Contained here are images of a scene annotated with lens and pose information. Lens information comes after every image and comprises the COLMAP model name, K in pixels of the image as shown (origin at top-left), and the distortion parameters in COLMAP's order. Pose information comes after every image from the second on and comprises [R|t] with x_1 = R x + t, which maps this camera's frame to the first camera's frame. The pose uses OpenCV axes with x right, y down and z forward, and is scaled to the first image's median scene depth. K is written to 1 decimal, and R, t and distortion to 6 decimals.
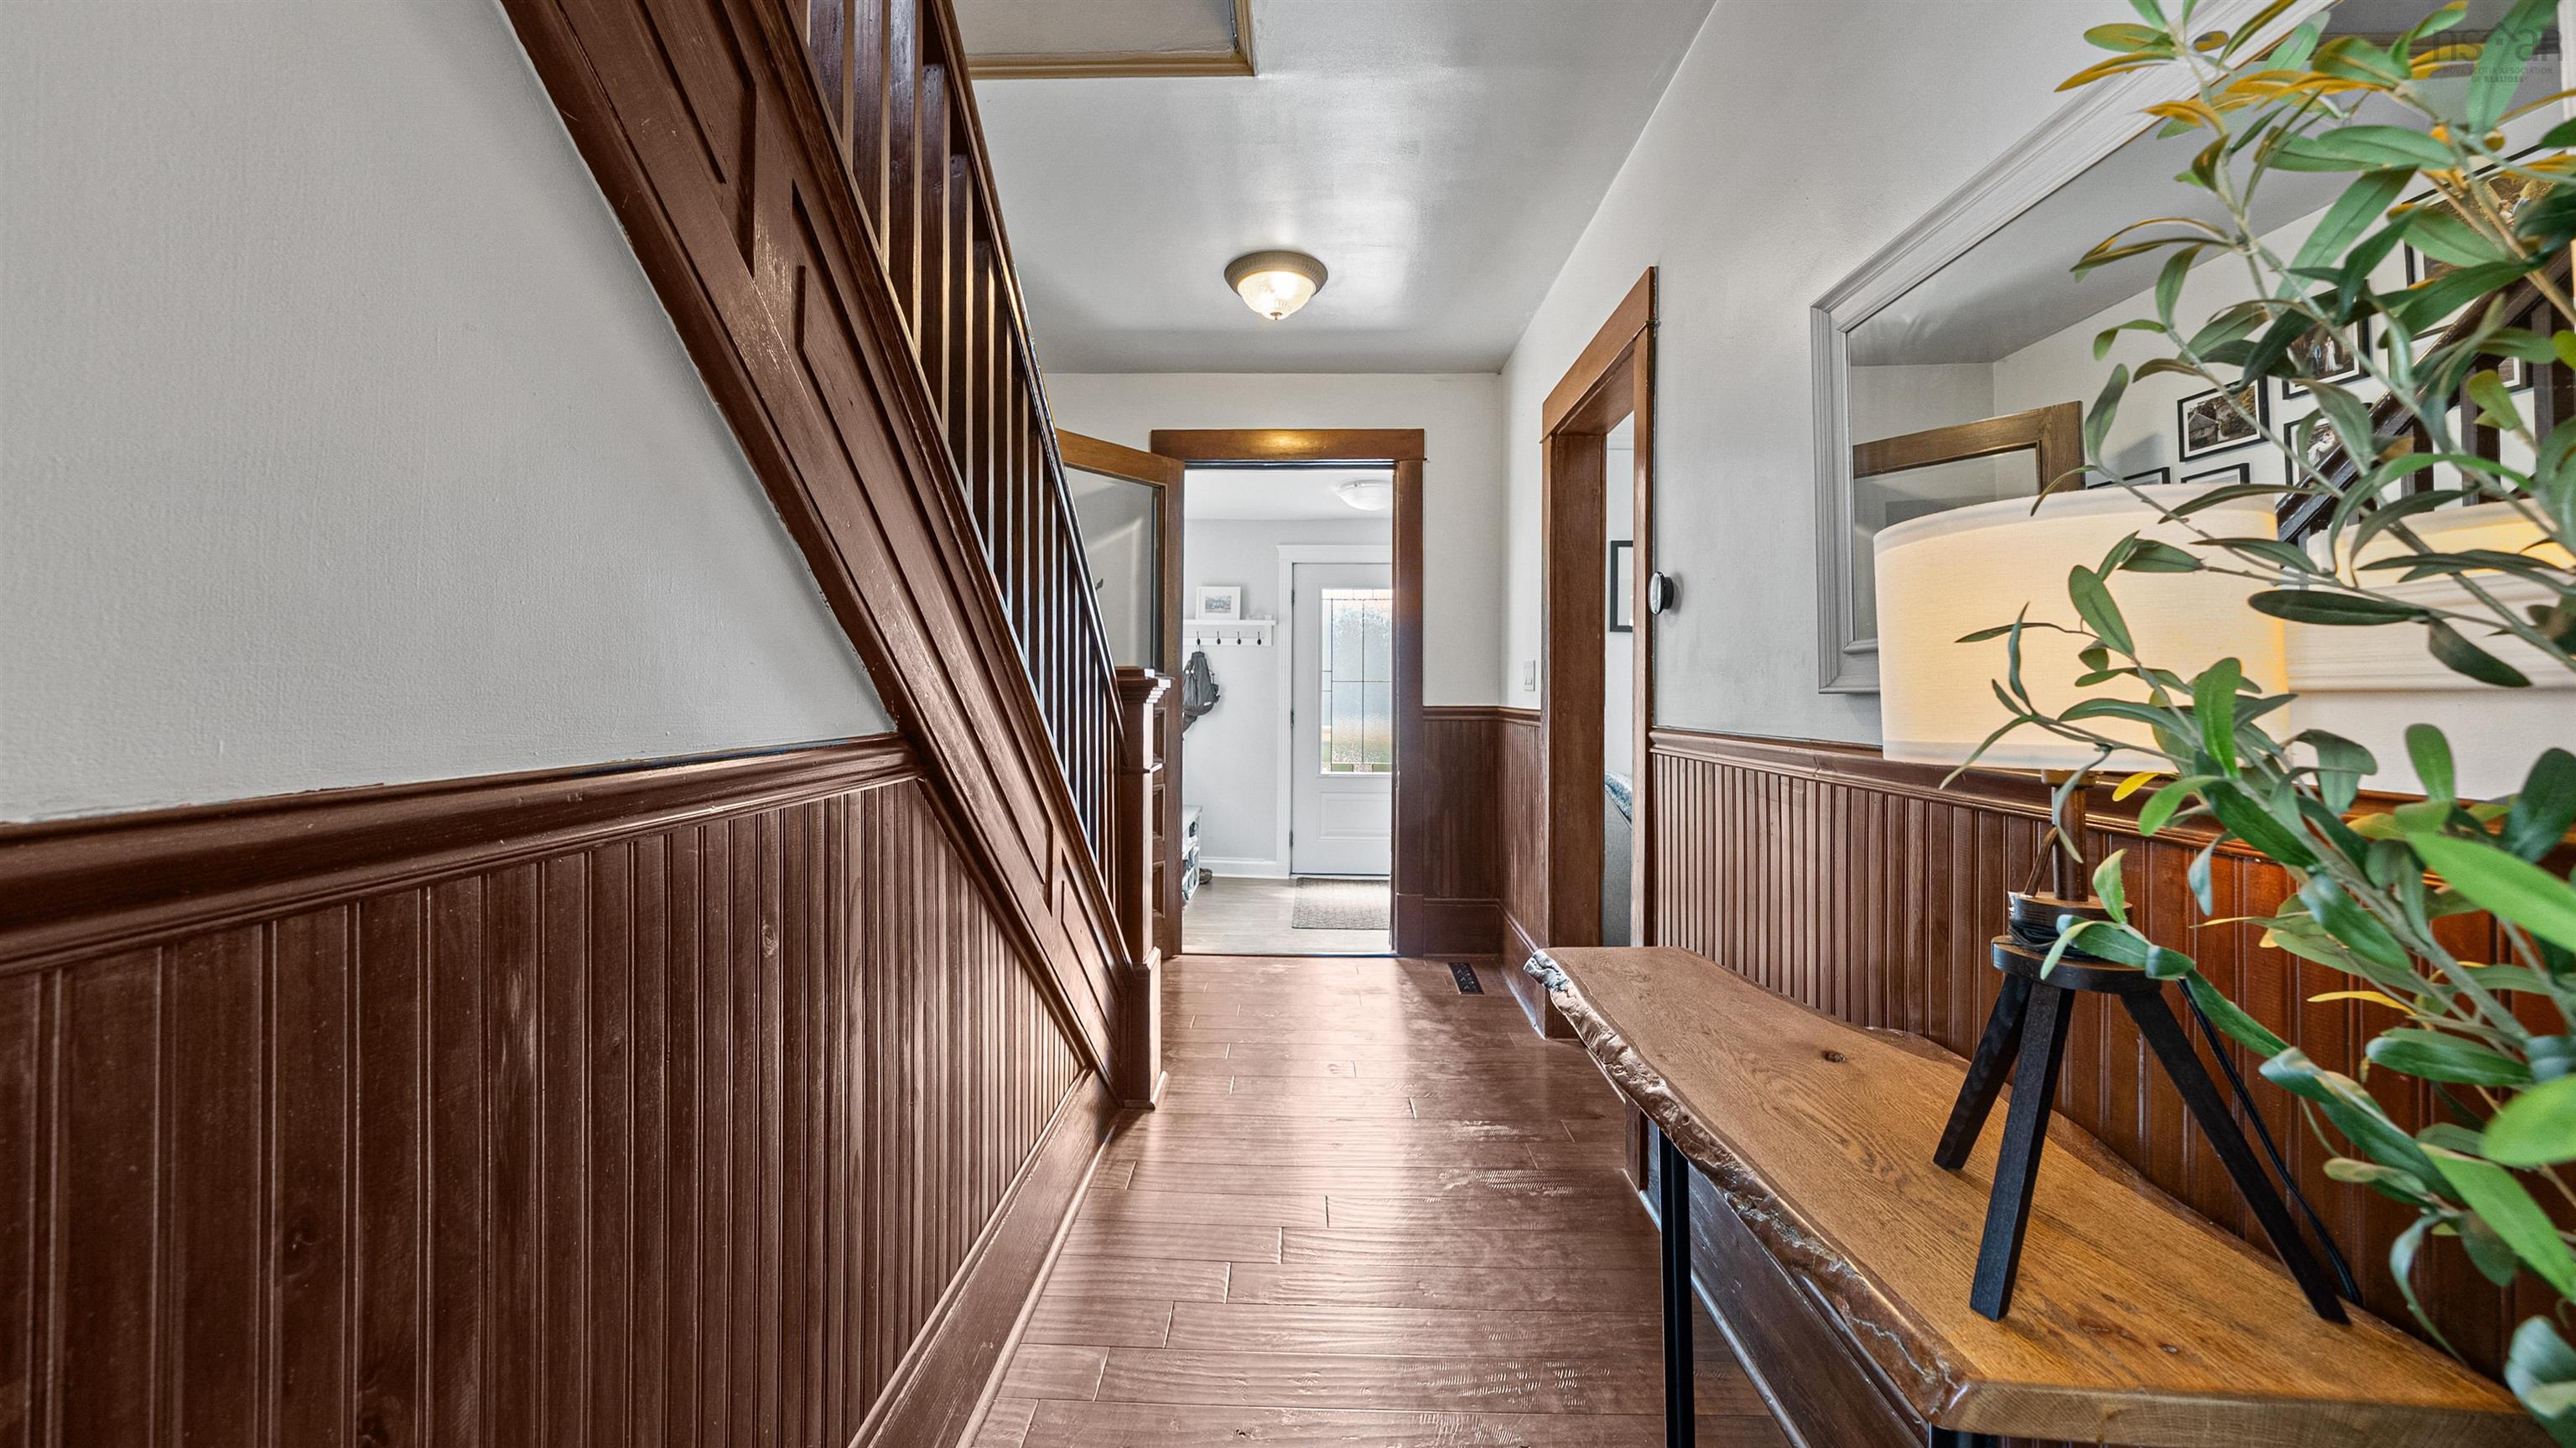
lens RADIAL K [[900.9, 0, 1288.9], [0, 900.9, 699.3], [0, 0, 1]] dist [-0.009916, 0.000736]
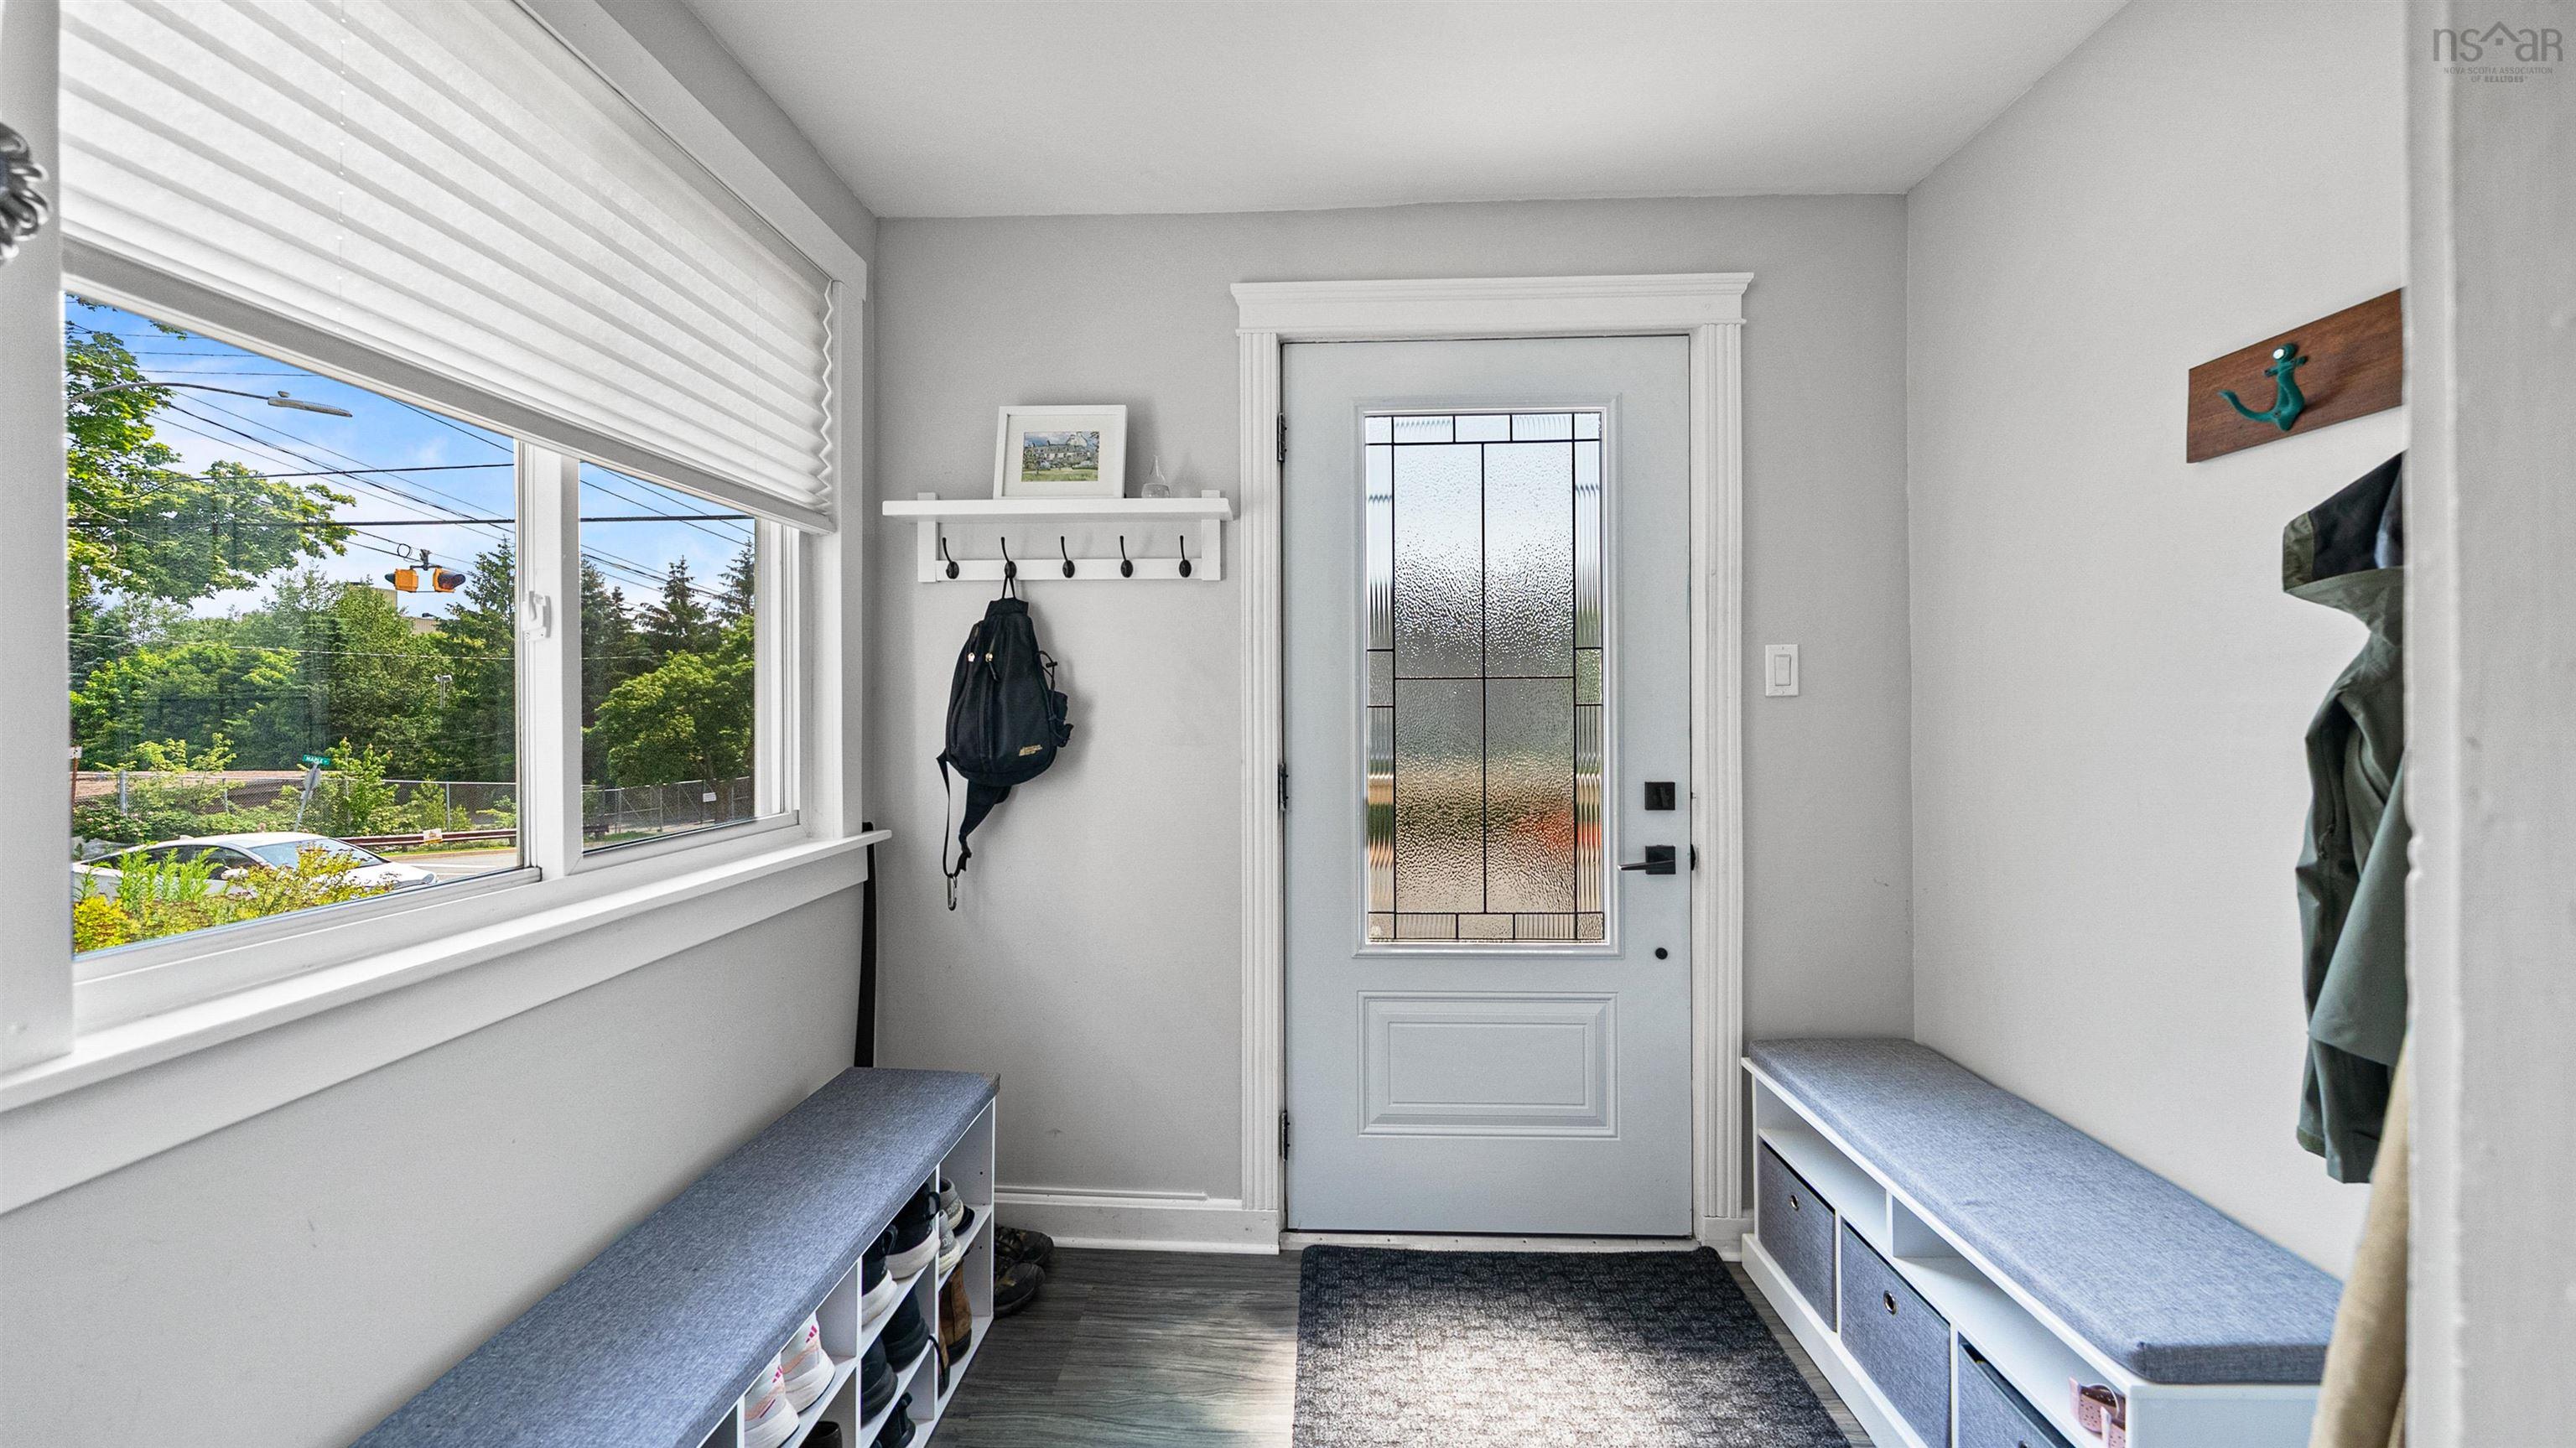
lens RADIAL K [[900.9, 0, 1285.8], [0, 900.9, 716.9], [0, 0, 1]] dist [-0.009916, 0.000736]
pose [[0.999960, -0.008153, -0.003542, 0.005995], [0.008161, 0.999964, 0.002297, -0.007291], [0.003523, -0.002326, 0.999991, 0.657812]]
